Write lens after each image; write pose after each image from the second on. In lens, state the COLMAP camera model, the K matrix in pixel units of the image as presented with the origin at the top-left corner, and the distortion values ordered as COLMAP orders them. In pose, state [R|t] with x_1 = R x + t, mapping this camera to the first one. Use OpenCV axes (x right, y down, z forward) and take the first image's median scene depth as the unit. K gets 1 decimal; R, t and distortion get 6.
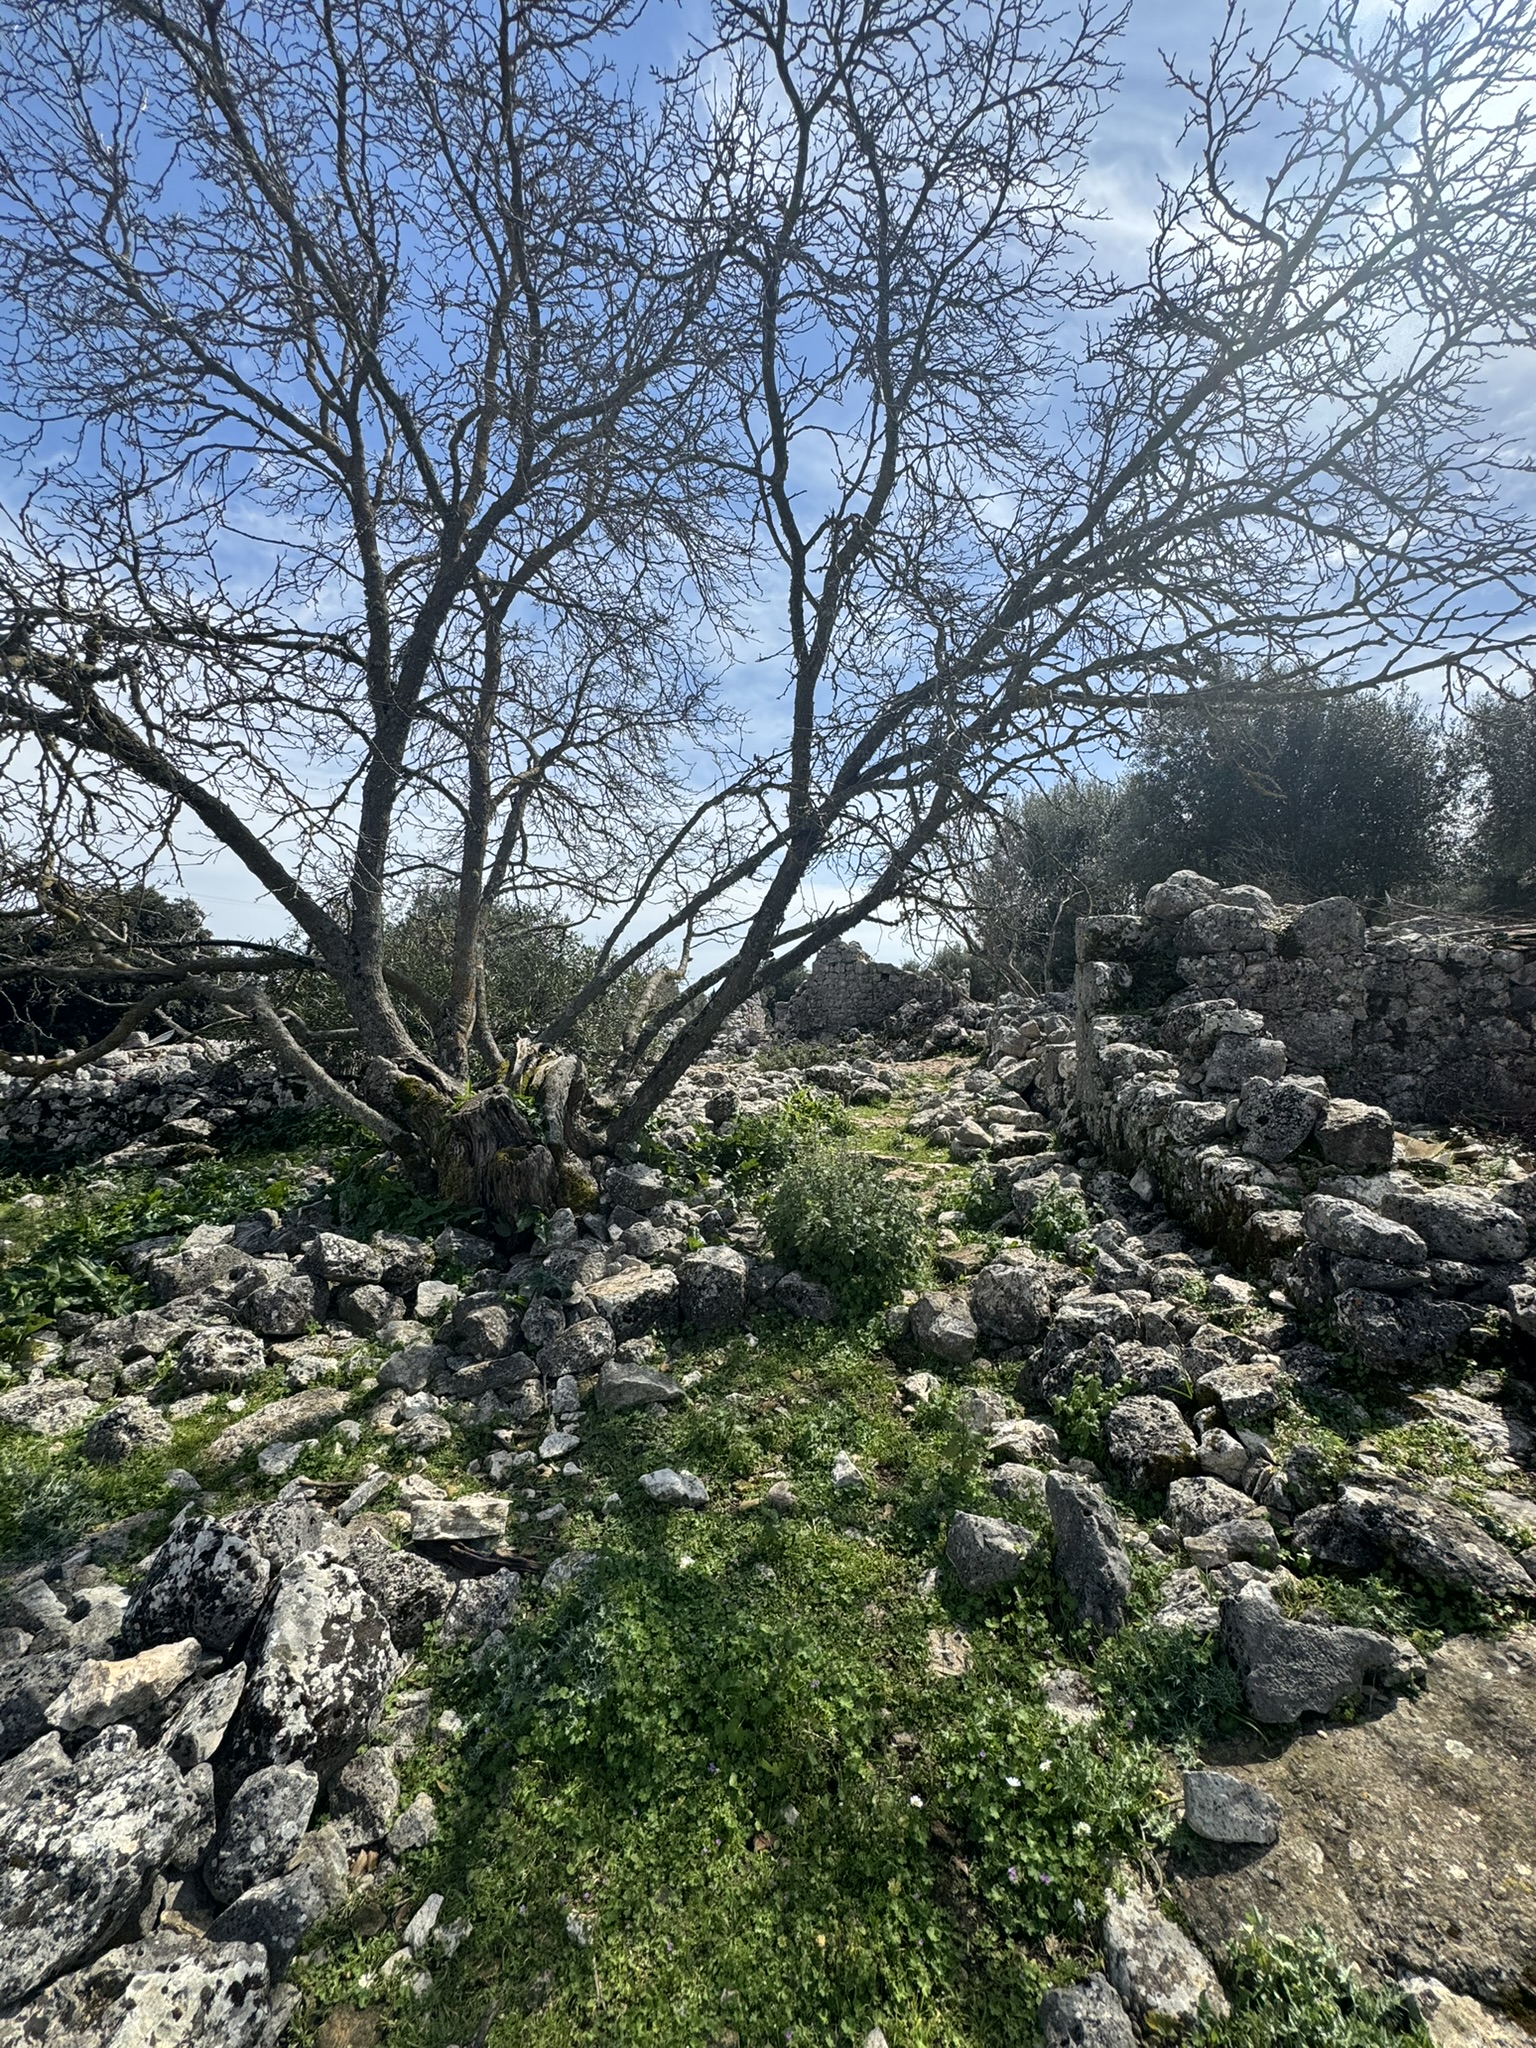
lens RADIAL K [[815.9, 0, 771.6], [0, 815.9, 1026.6], [0, 0, 1]] dist [-0.001117, 0.000399]
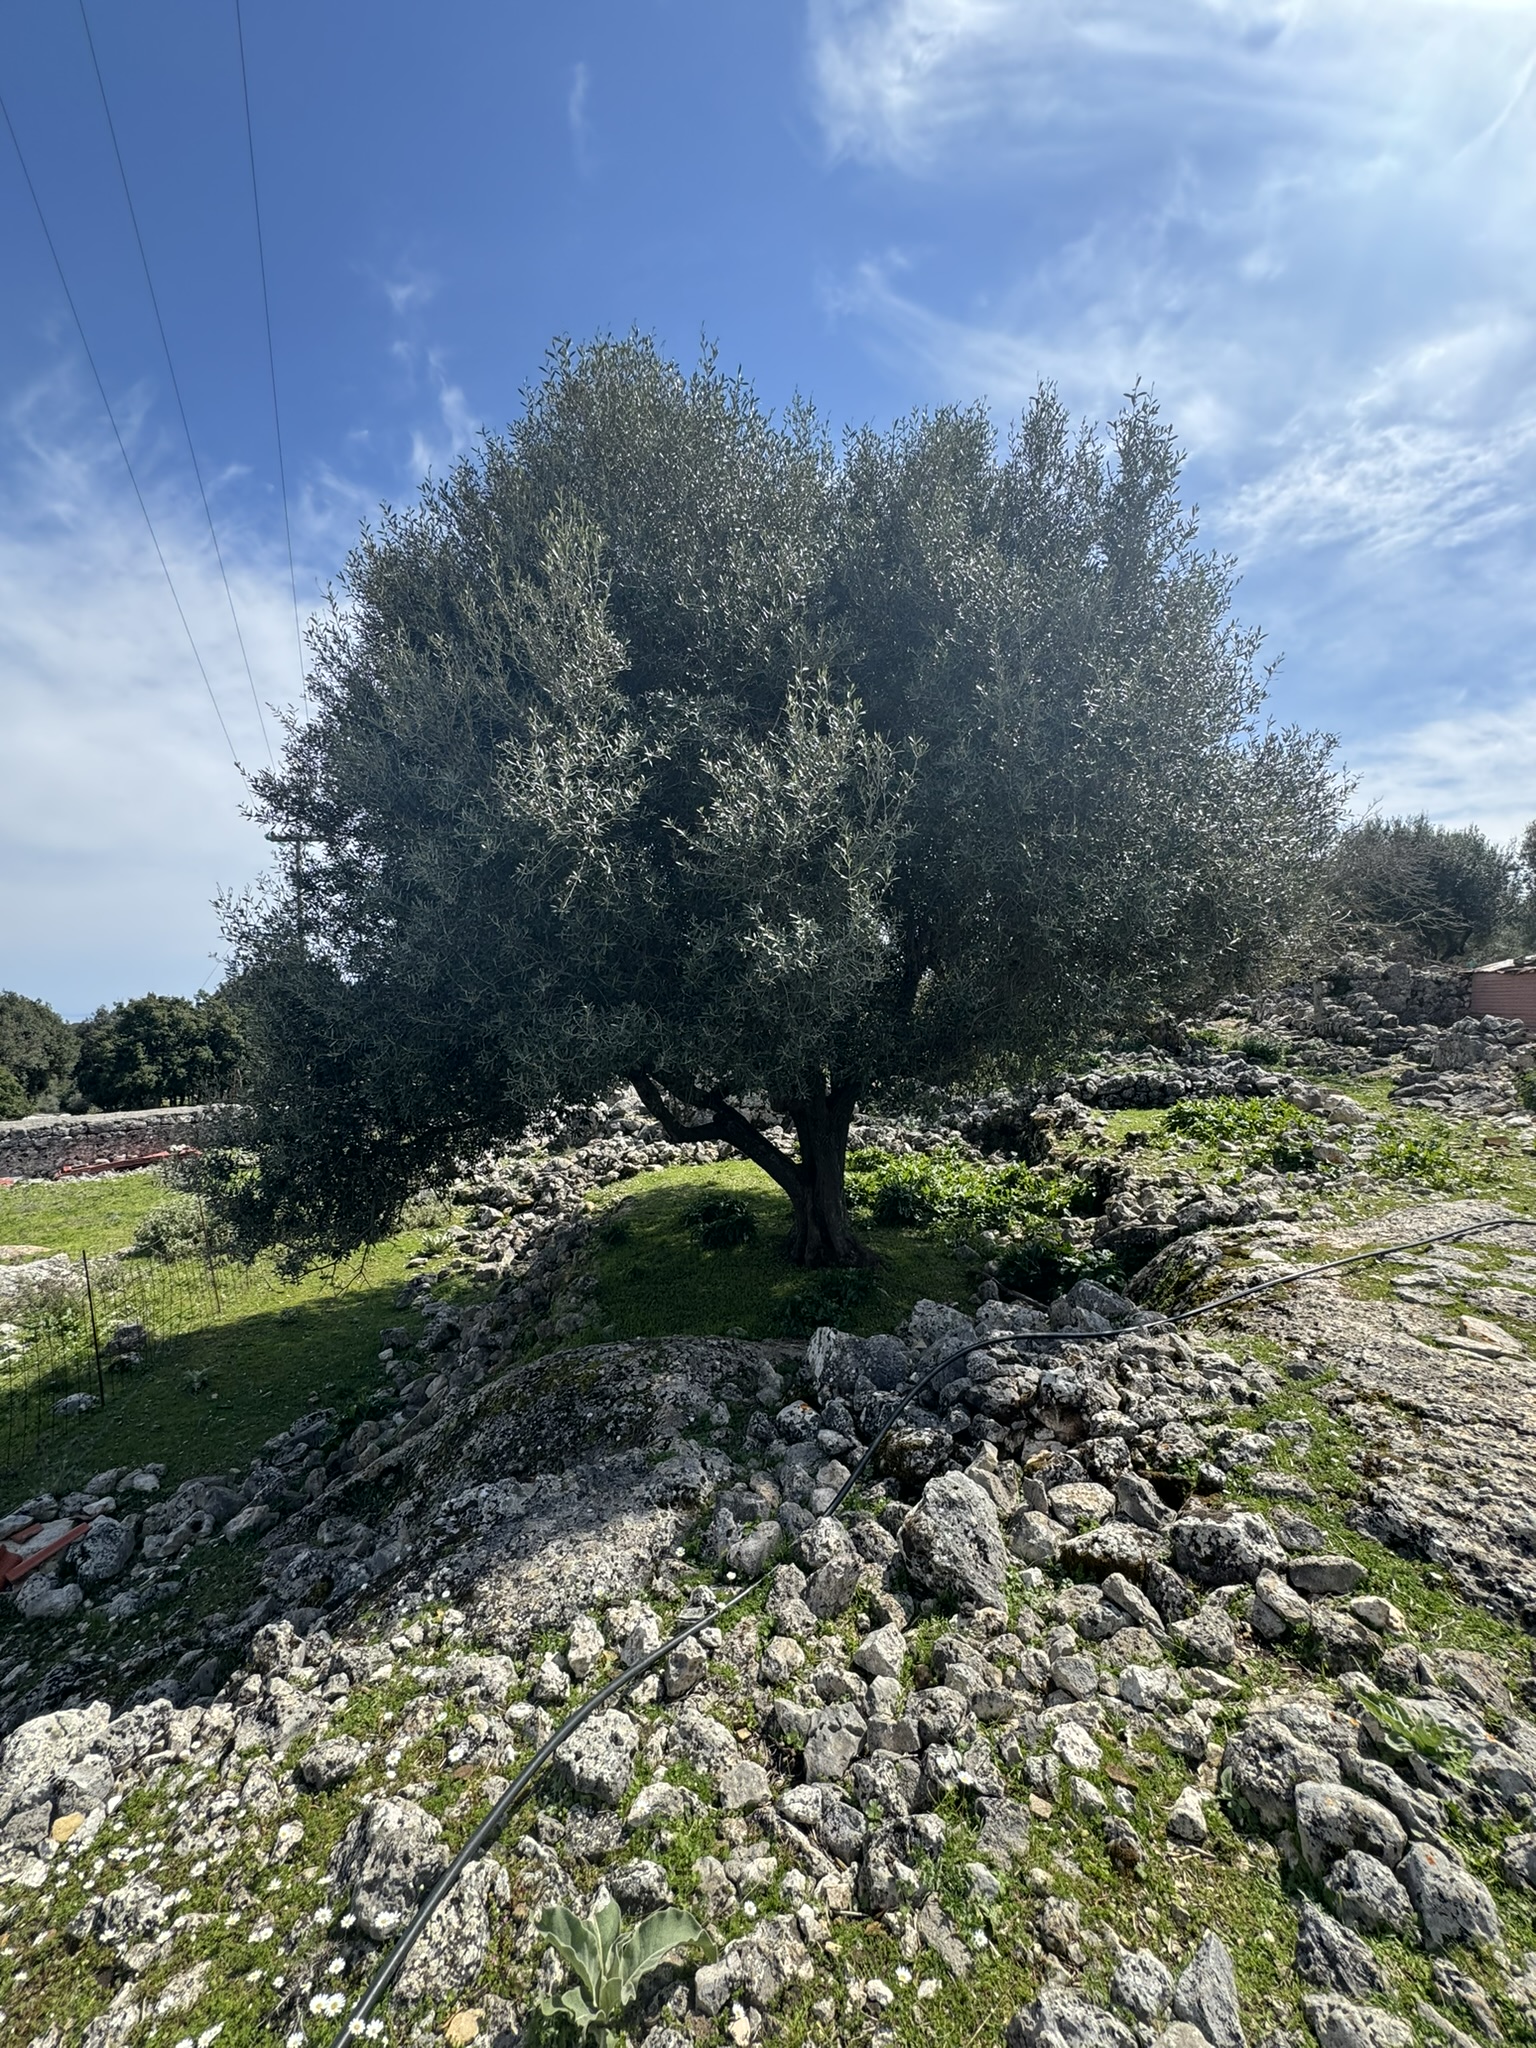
lens RADIAL K [[815.9, 0, 767.2], [0, 815.9, 1028.3], [0, 0, 1]] dist [-0.001117, 0.000399]
pose [[0.987521, -0.004156, -0.157431, -1.132172], [0.006106, 0.999910, 0.011907, 0.049769], [0.157367, -0.012720, 0.987458, -2.272443]]
